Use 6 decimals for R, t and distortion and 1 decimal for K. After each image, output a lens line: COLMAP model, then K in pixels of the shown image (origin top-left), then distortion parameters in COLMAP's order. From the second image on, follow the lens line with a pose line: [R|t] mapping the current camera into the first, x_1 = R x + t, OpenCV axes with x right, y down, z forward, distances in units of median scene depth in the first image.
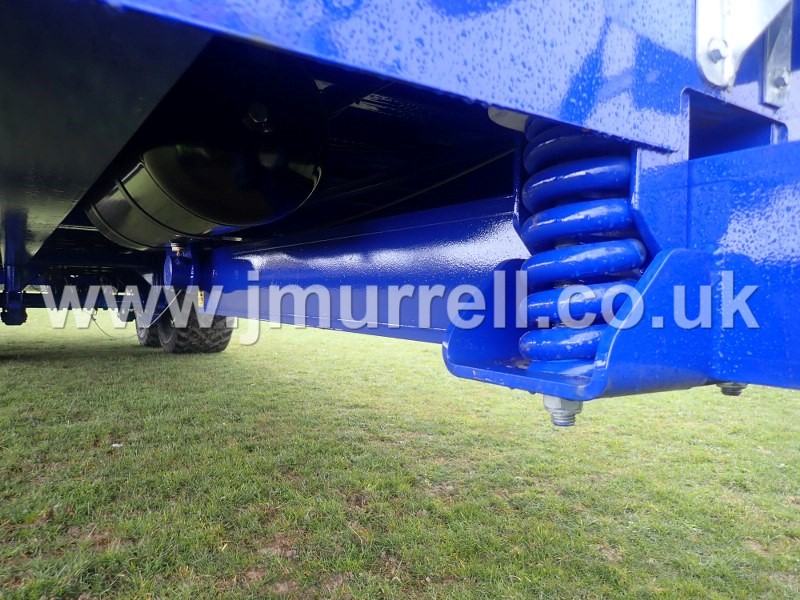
lens RADIAL K [[588.4, 0, 400.0], [0, 588.4, 300.0], [0, 0, 1]] dist [0.005717, -0.005655]
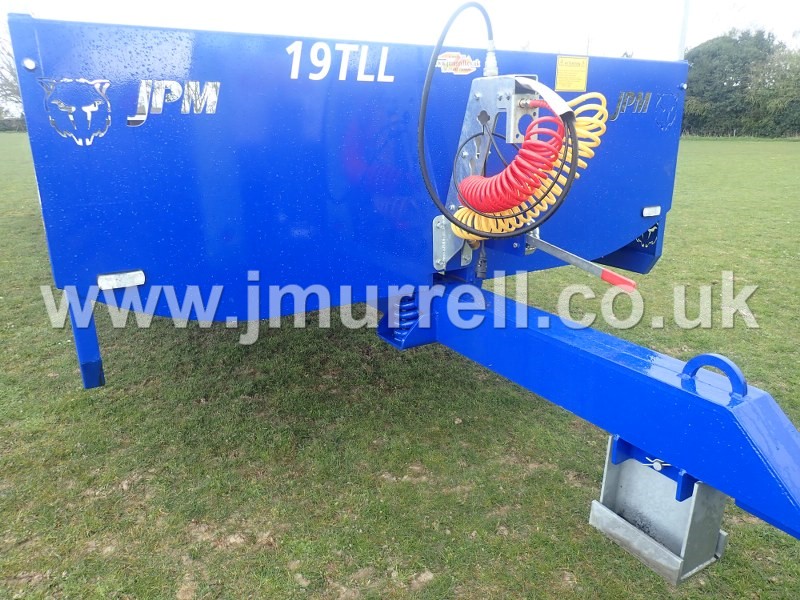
lens RADIAL K [[588.4, 0, 400.0], [0, 588.4, 300.0], [0, 0, 1]] dist [0.005717, -0.005655]
pose [[0.998784, -0.013660, -0.047377, 0.156266], [0.026502, 0.958986, 0.282210, -0.450071], [0.041579, -0.283123, 0.958182, -0.989412]]
